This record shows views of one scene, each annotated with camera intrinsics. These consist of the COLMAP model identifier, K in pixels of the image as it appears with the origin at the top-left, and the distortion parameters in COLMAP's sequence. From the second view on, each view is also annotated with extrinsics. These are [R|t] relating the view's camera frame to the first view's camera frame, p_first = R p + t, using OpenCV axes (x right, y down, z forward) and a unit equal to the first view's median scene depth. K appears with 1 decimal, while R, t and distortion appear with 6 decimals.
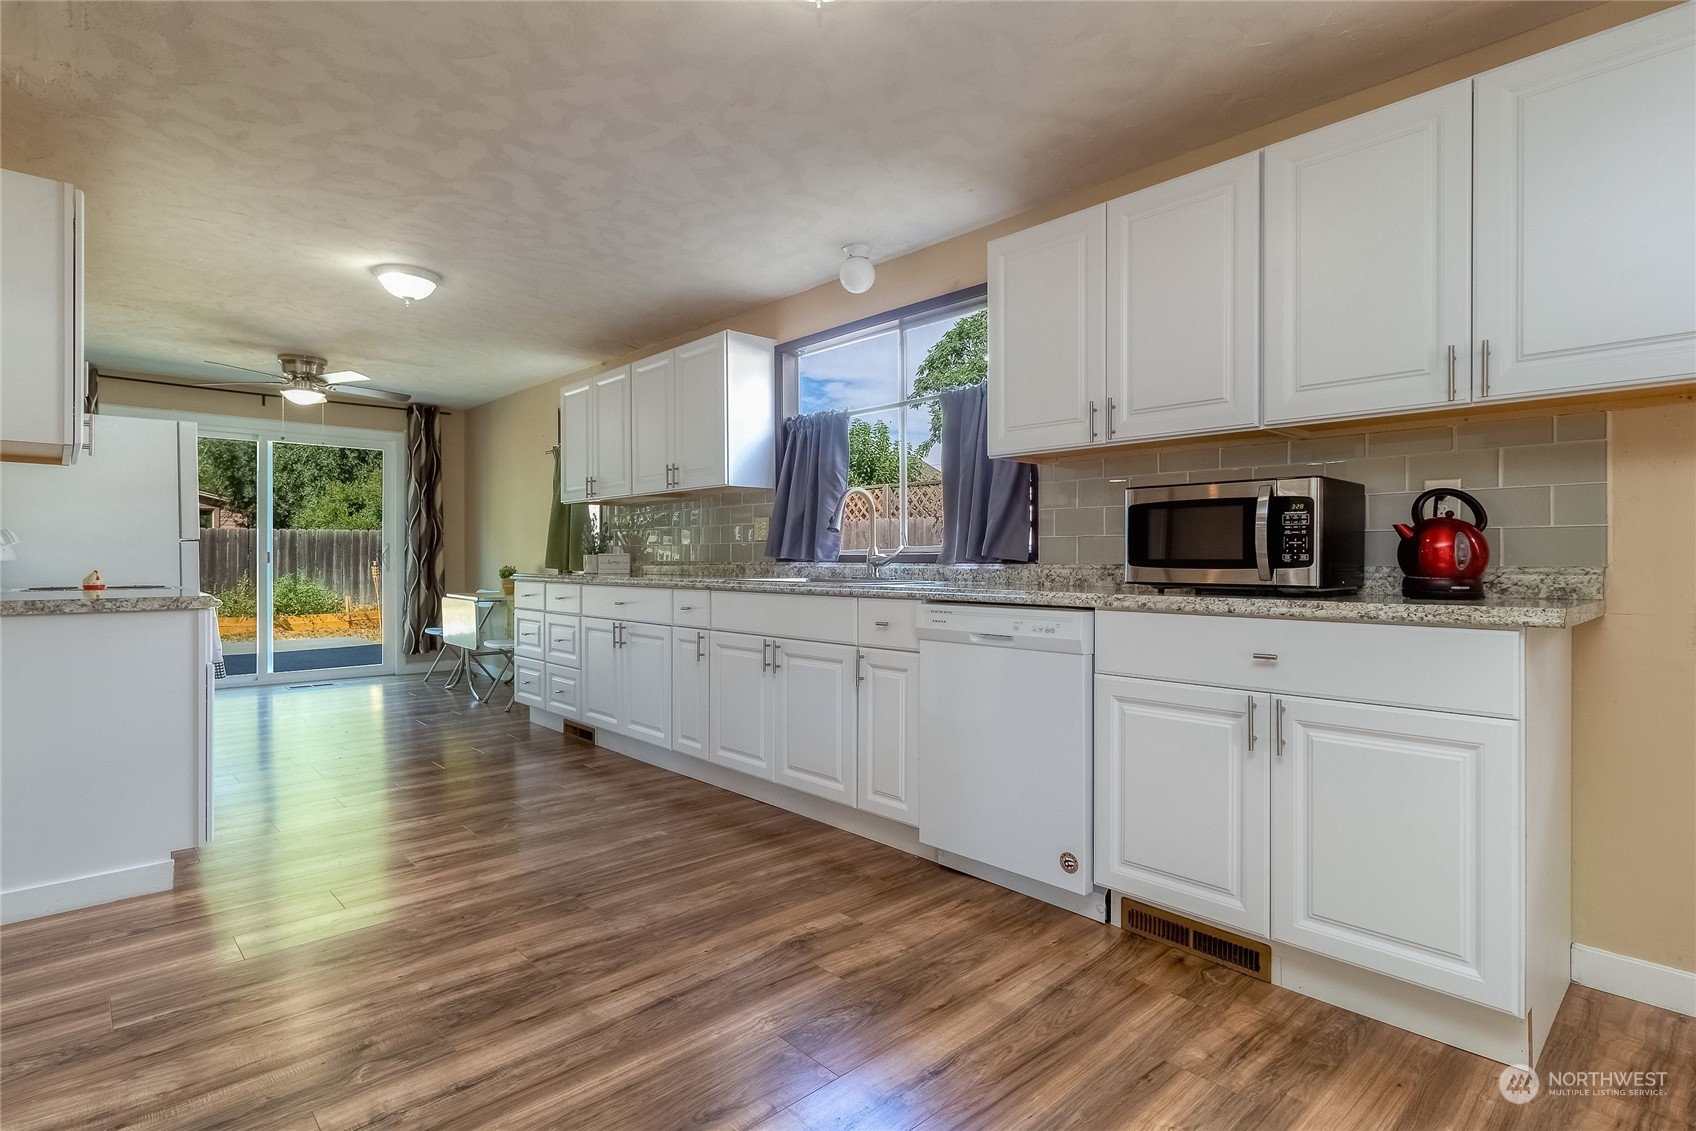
lens RADIAL K [[831.0, 0, 848.0], [0, 831.0, 565.5], [0, 0, 1]] dist [0.001920, -0.000192]
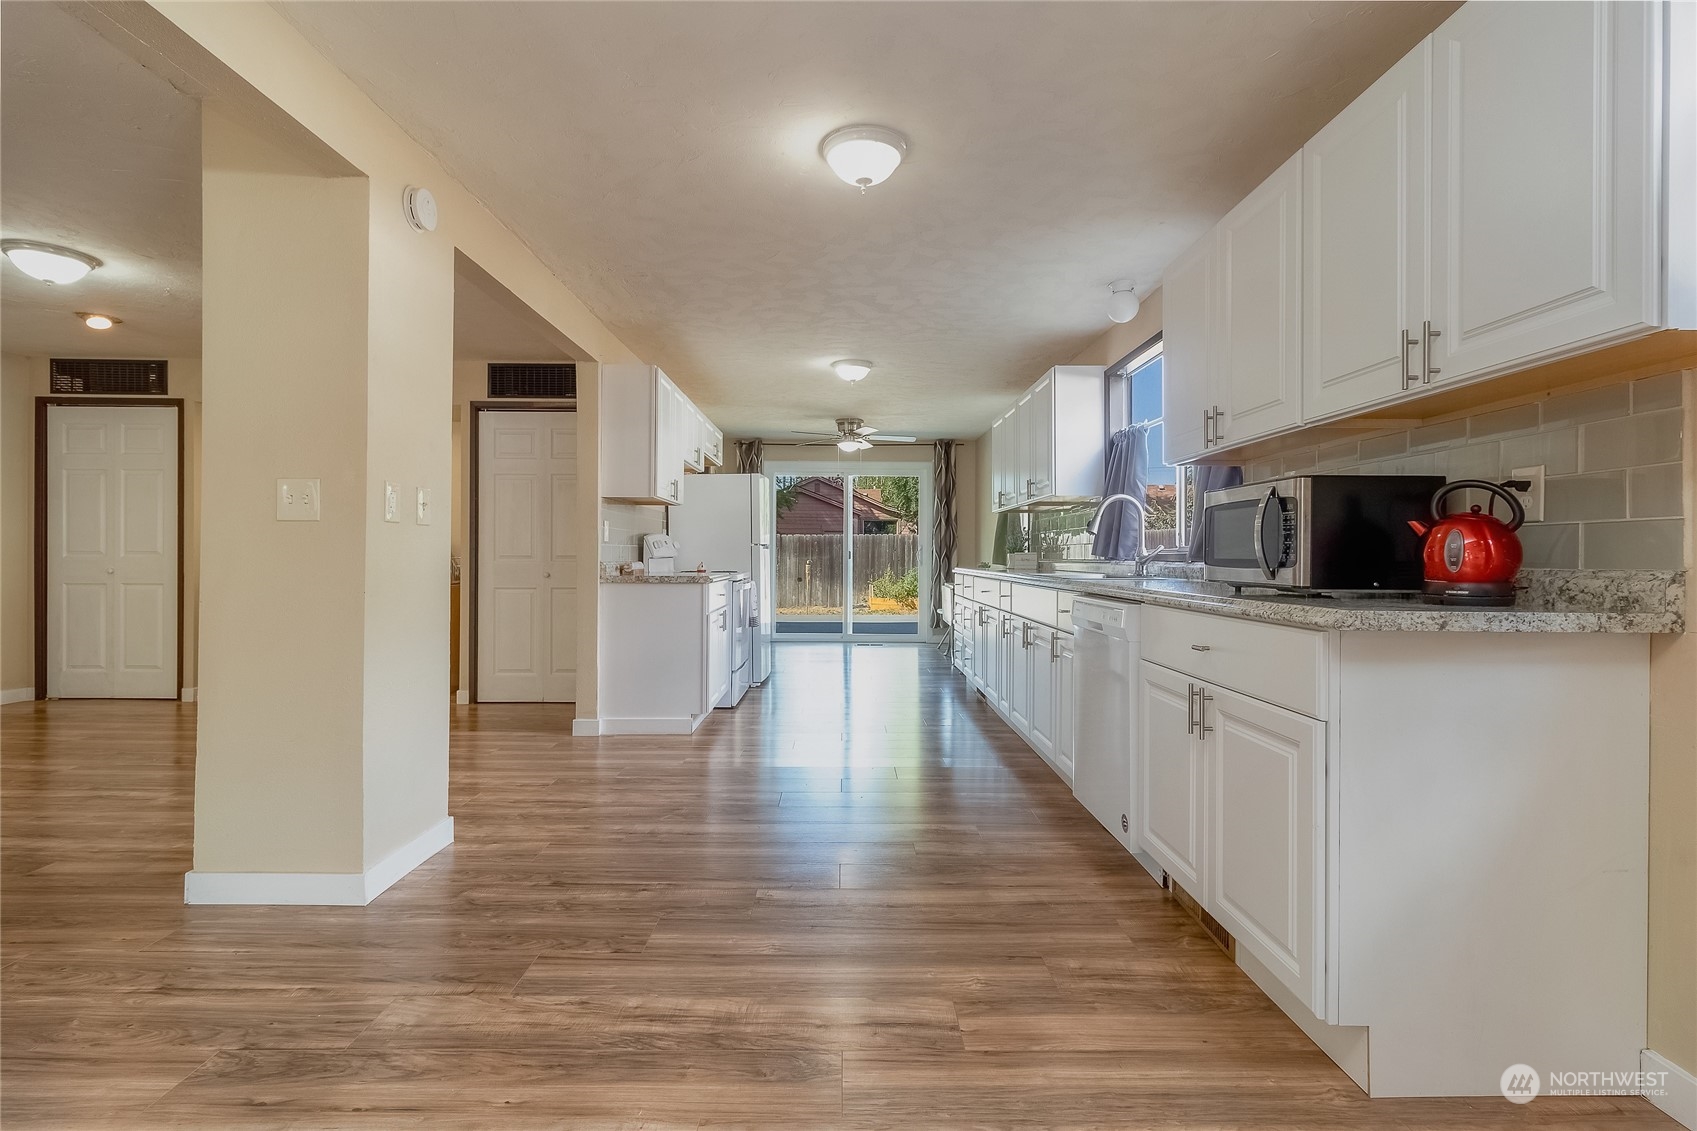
lens RADIAL K [[788.7, 0, 855.4], [0, 788.7, 559.9], [0, 0, 1]] dist [-0.000303, -0.000178]
pose [[0.736642, 0.007224, -0.676244, 0.439793], [-0.010781, 0.999941, -0.001063, 0.000029], [0.676197, 0.008074, 0.736677, -0.032265]]
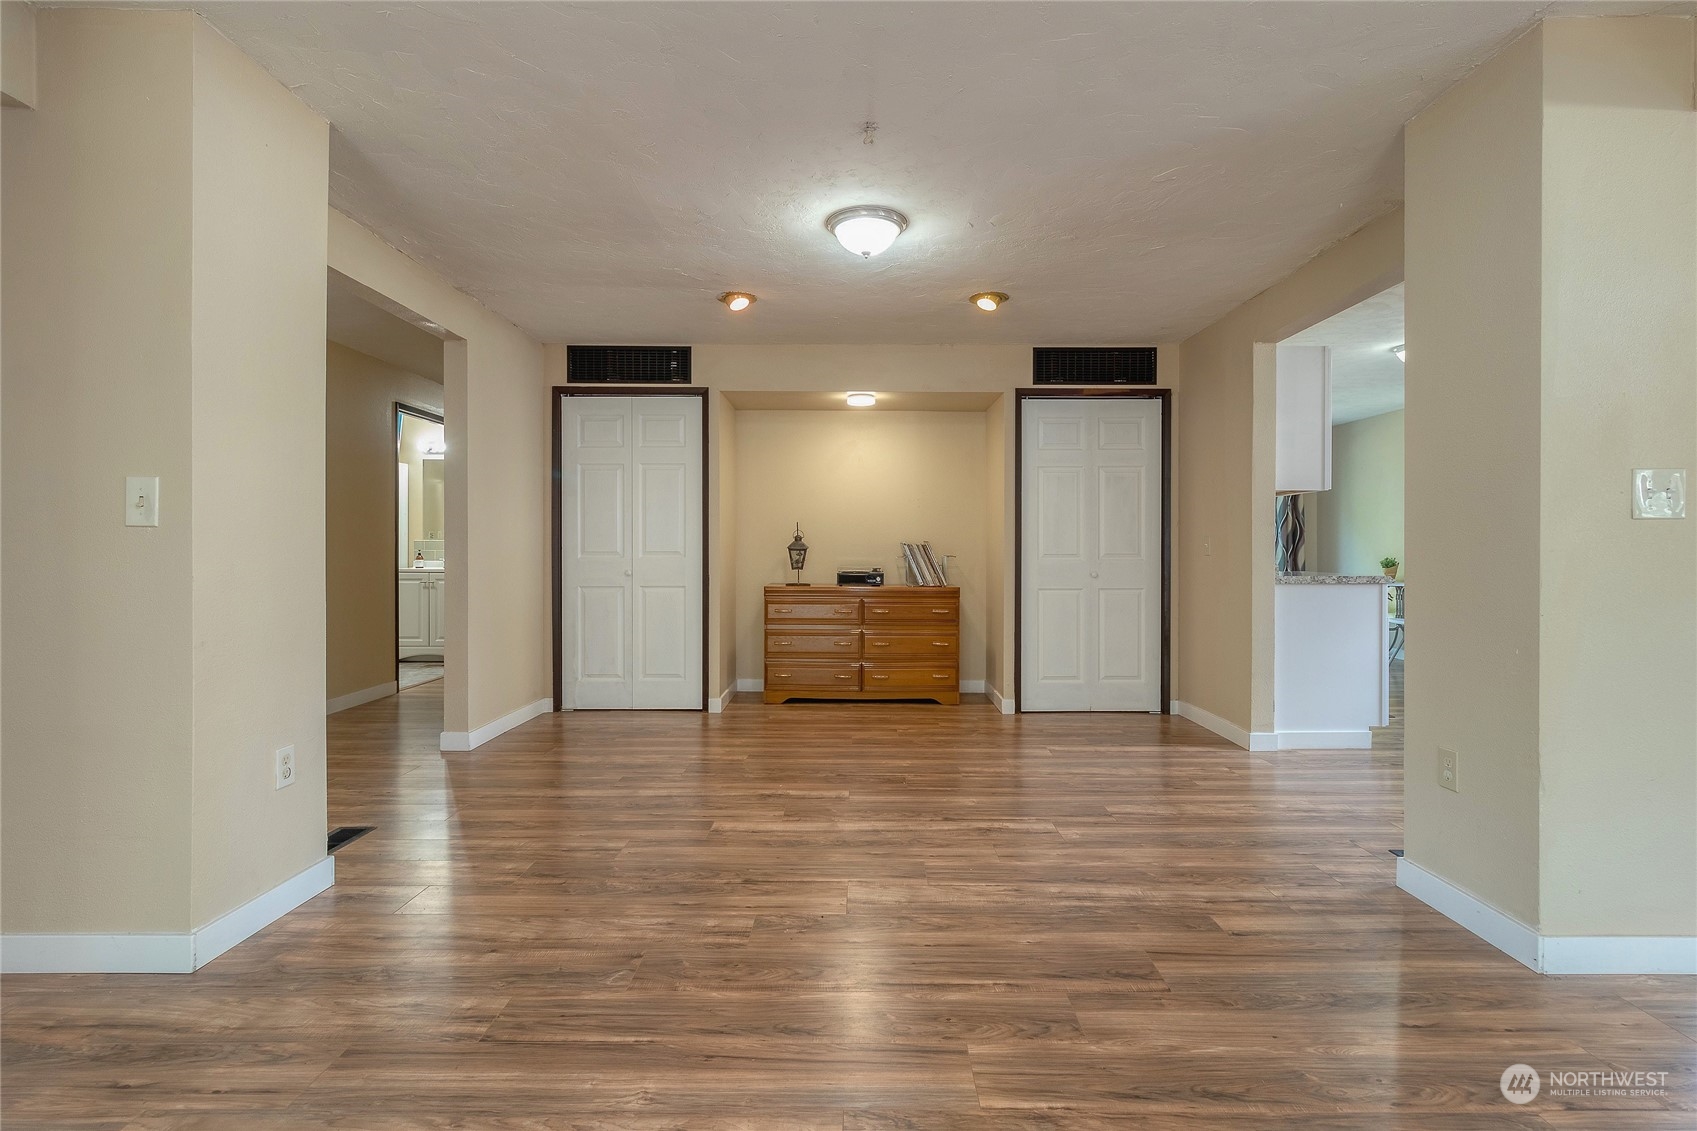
lens RADIAL K [[788.7, 0, 855.4], [0, 788.7, 559.9], [0, 0, 1]] dist [-0.000303, -0.000178]
pose [[0.734499, 0.007894, -0.678564, -0.329308], [-0.005440, 0.999969, 0.005744, 0.001129], [0.678588, -0.000528, 0.734518, -0.607226]]
